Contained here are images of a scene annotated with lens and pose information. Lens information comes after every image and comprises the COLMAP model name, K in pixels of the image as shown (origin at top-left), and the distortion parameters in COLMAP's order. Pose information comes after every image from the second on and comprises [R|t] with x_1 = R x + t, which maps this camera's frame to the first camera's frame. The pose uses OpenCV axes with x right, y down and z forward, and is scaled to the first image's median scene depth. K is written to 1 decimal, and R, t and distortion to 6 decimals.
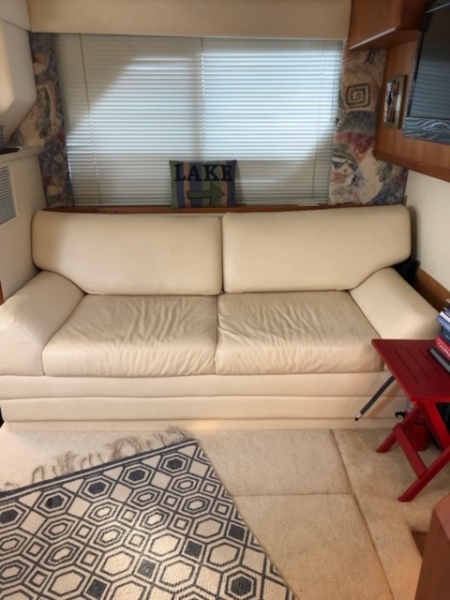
lens RADIAL K [[485.0, 0, 225.0], [0, 485.0, 300.0], [0, 0, 1]] dist [0.005195, -0.004906]
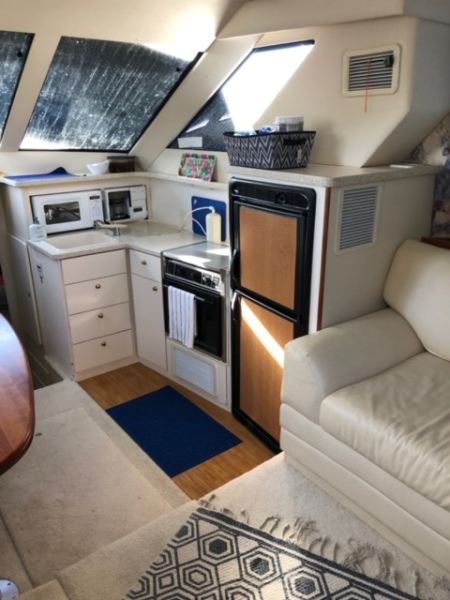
lens RADIAL K [[485.0, 0, 225.0], [0, 485.0, 300.0], [0, 0, 1]] dist [0.005195, -0.004906]
pose [[0.579138, 0.272464, -0.768351, 0.138052], [-0.282242, 0.951221, 0.124574, -0.118713], [0.764813, 0.144715, 0.627789, 0.282619]]
